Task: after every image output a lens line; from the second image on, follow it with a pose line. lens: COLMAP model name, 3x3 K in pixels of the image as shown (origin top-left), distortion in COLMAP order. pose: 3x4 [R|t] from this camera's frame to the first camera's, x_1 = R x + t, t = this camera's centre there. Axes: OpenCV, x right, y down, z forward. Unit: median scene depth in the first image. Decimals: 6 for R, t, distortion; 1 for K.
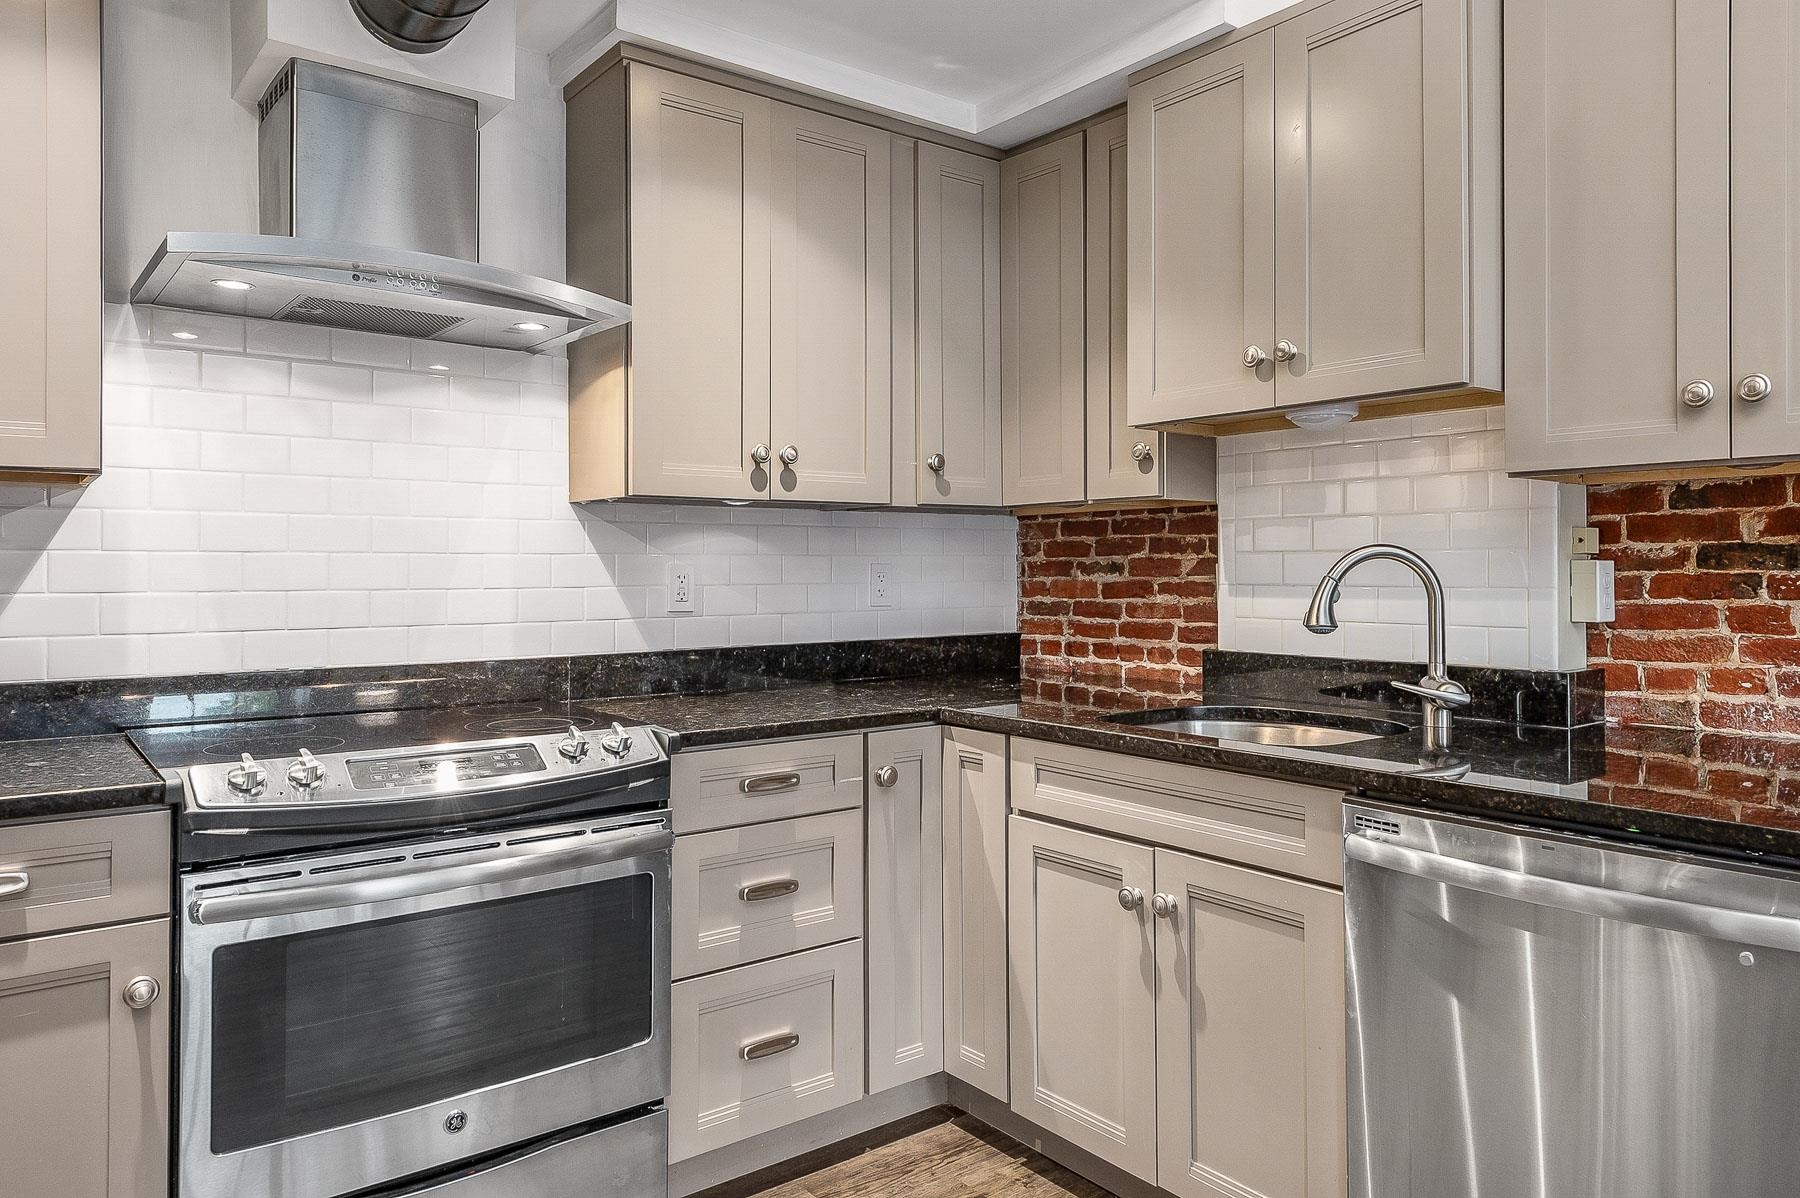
lens RADIAL K [[1348.5, 0, 900.0], [0, 1348.5, 599.0], [0, 0, 1]] dist [0.002219, 0.000322]
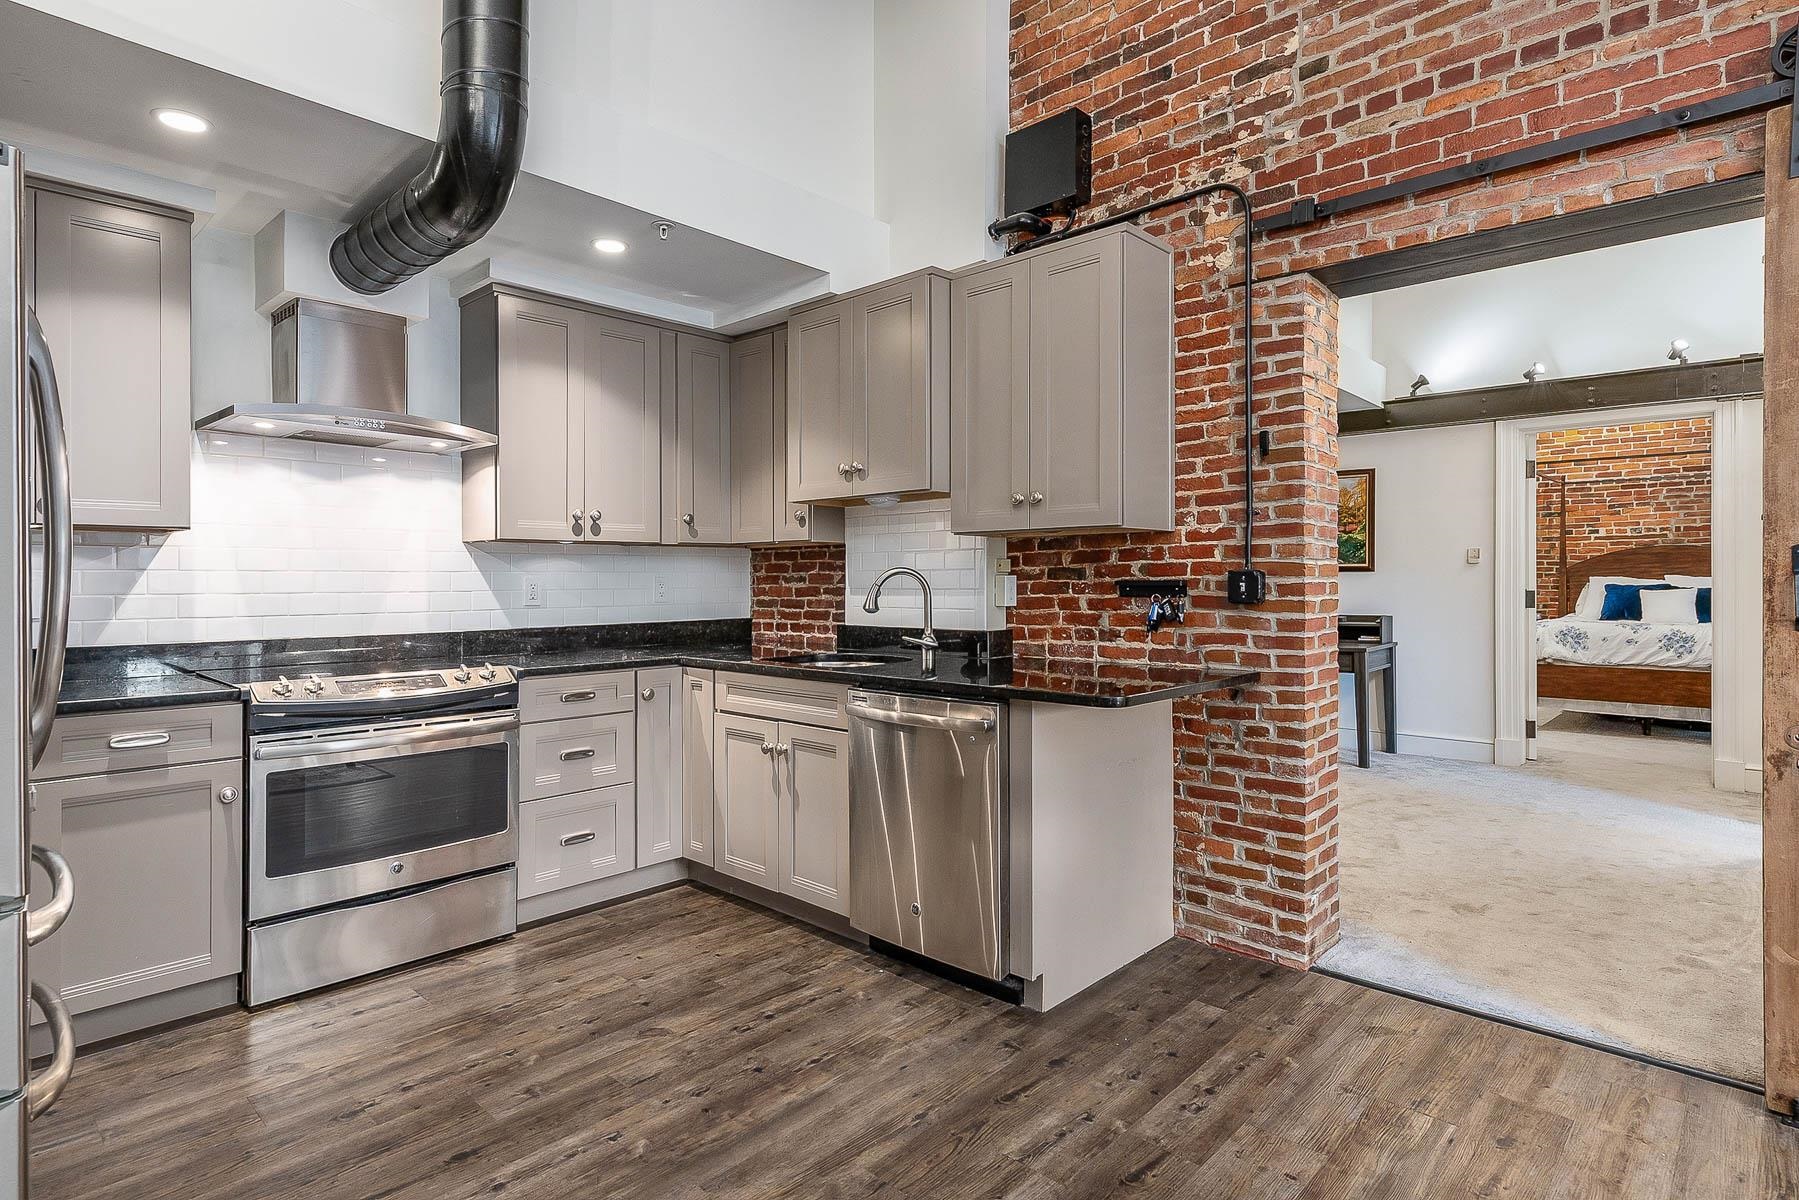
lens RADIAL K [[950.0, 0, 898.1], [0, 950.0, 593.7], [0, 0, 1]] dist [-0.001670, -0.001150]
pose [[0.983214, -0.004317, 0.182403, 0.094655], [0.005738, 0.999957, -0.007264, 0.007513], [-0.182364, 0.008189, 0.983197, -0.344592]]
